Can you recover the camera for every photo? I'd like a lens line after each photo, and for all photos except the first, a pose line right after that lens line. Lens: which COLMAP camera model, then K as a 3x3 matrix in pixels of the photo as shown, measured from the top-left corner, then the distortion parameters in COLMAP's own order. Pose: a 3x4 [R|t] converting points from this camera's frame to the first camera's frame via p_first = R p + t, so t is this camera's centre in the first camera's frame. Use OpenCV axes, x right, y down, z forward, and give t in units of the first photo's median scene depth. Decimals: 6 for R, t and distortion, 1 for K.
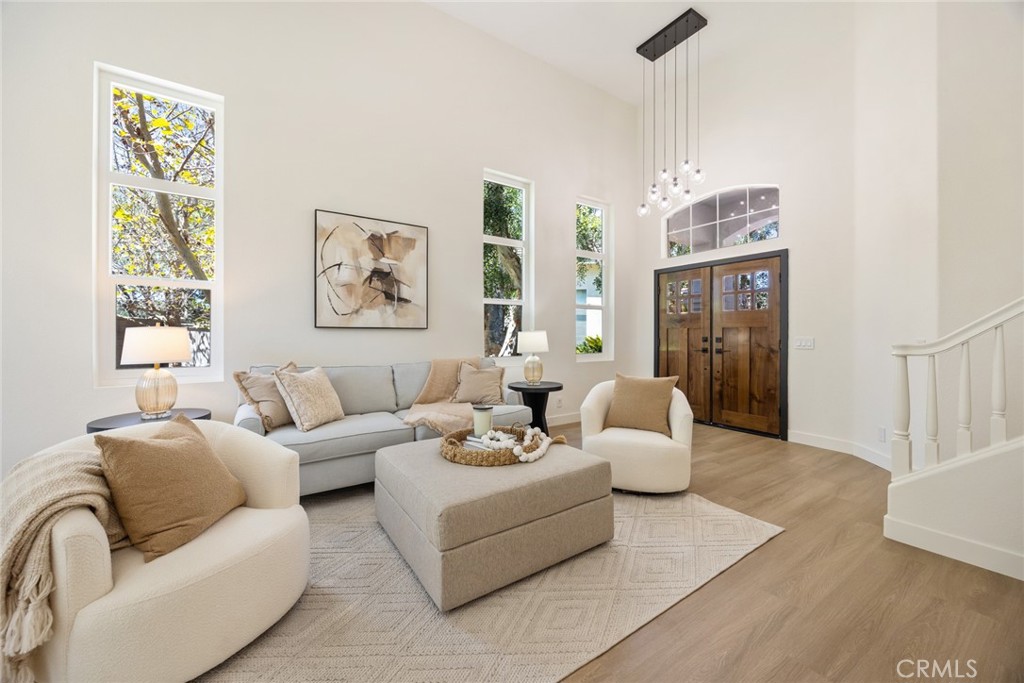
lens RADIAL K [[389.0, 0, 515.3], [0, 389.0, 337.8], [0, 0, 1]] dist [0.000623, 0.000173]
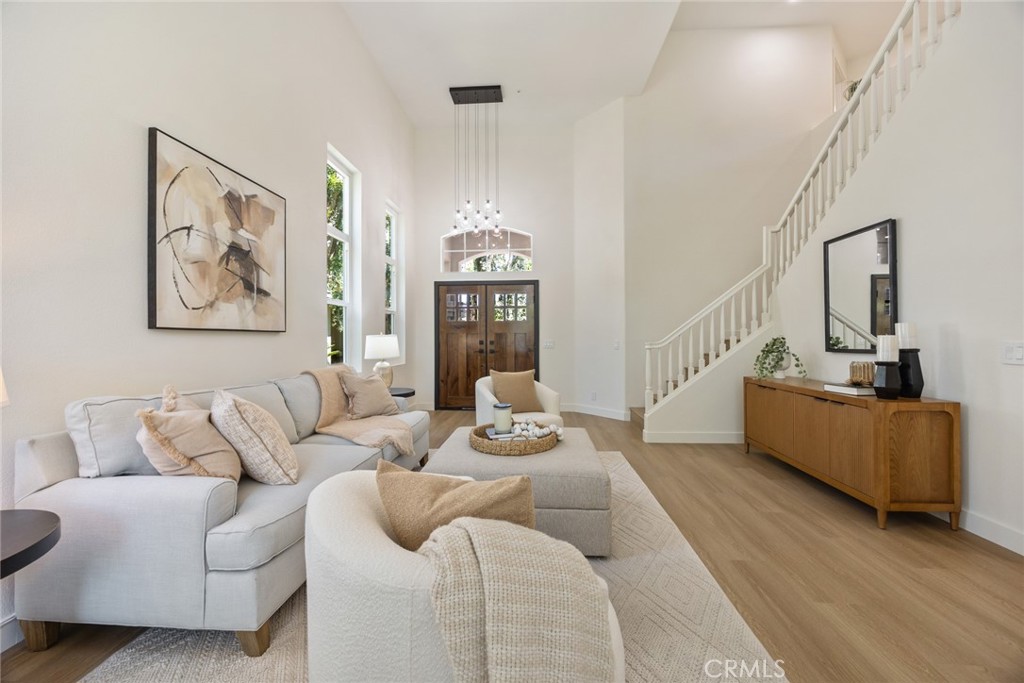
lens RADIAL K [[391.2, 0, 513.0], [0, 391.2, 338.8], [0, 0, 1]] dist [-0.000673, -0.000014]
pose [[0.615242, -0.003822, 0.788329, -0.592067], [0.011356, 0.999927, -0.004015, -0.002206], [-0.788256, 0.011423, 0.615241, 0.193099]]
